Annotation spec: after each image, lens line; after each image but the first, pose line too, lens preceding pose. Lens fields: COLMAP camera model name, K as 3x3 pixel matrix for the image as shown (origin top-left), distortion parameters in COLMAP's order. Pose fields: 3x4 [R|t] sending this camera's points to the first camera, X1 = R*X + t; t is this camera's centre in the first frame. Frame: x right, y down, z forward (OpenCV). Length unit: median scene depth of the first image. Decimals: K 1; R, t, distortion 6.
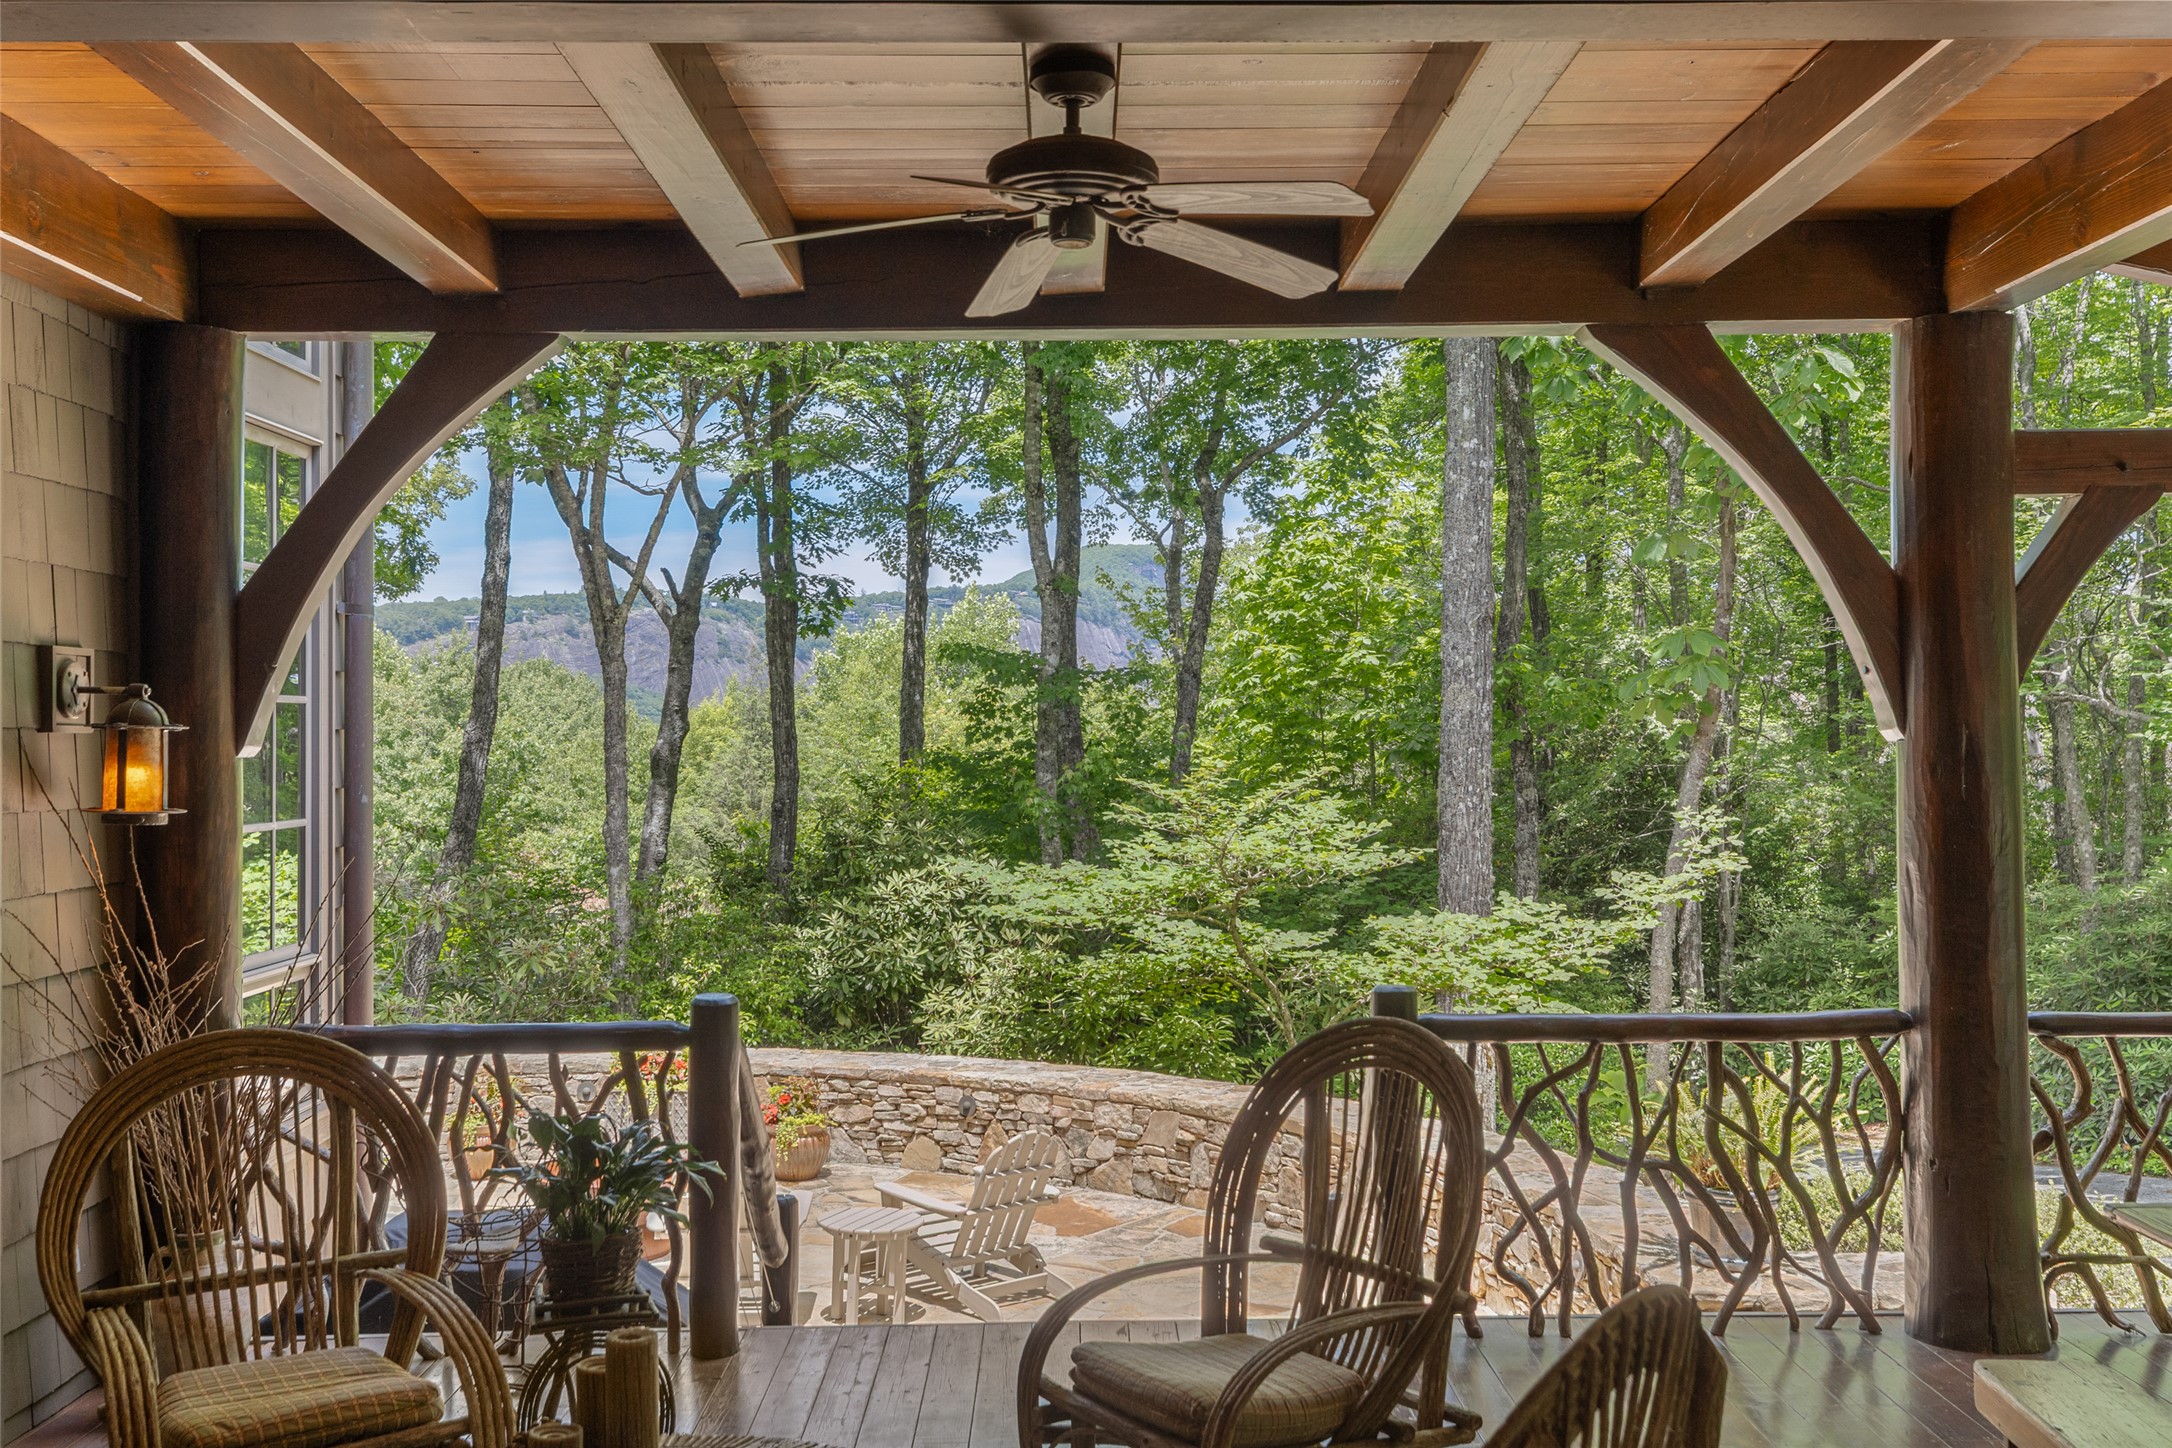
lens RADIAL K [[2115.0, 0, 1094.5], [0, 2115.0, 762.3], [0, 0, 1]] dist [0.009297, 0.000000]
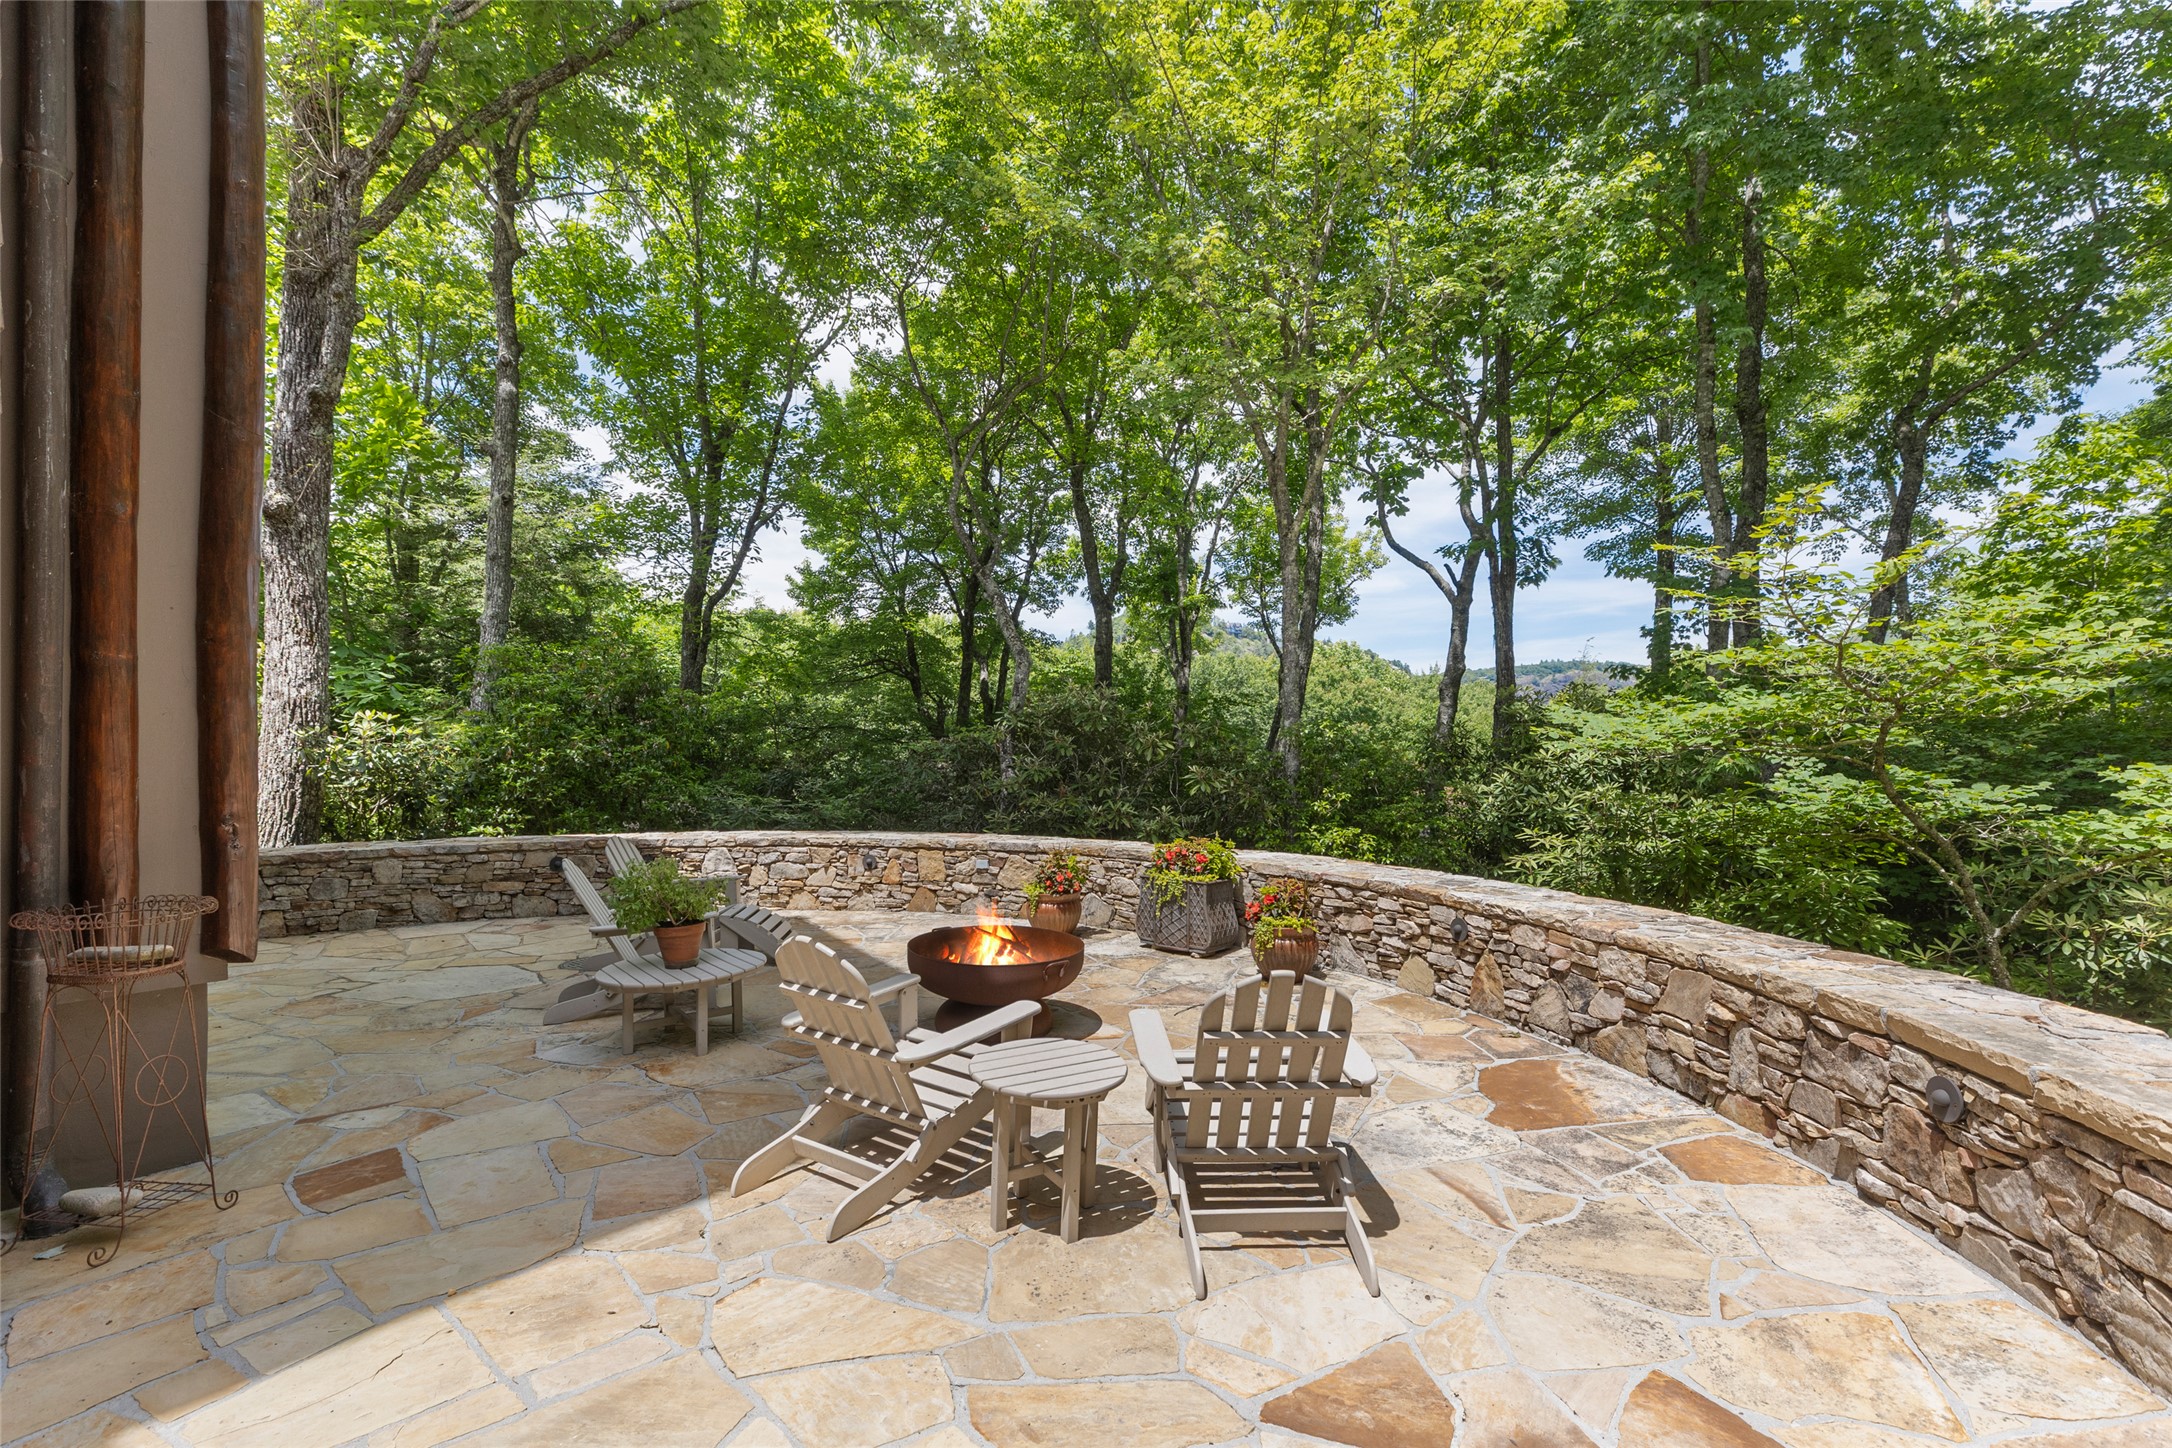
lens RADIAL K [[970.6, 0, 1086.3], [0, 970.6, 741.5], [0, 0, 1]] dist [0.005118, 0.000389]
pose [[0.779621, 0.007090, -0.626212, 0.073408], [-0.011228, 0.999933, -0.002657, 0.085589], [0.626151, 0.009102, 0.779649, 0.579546]]
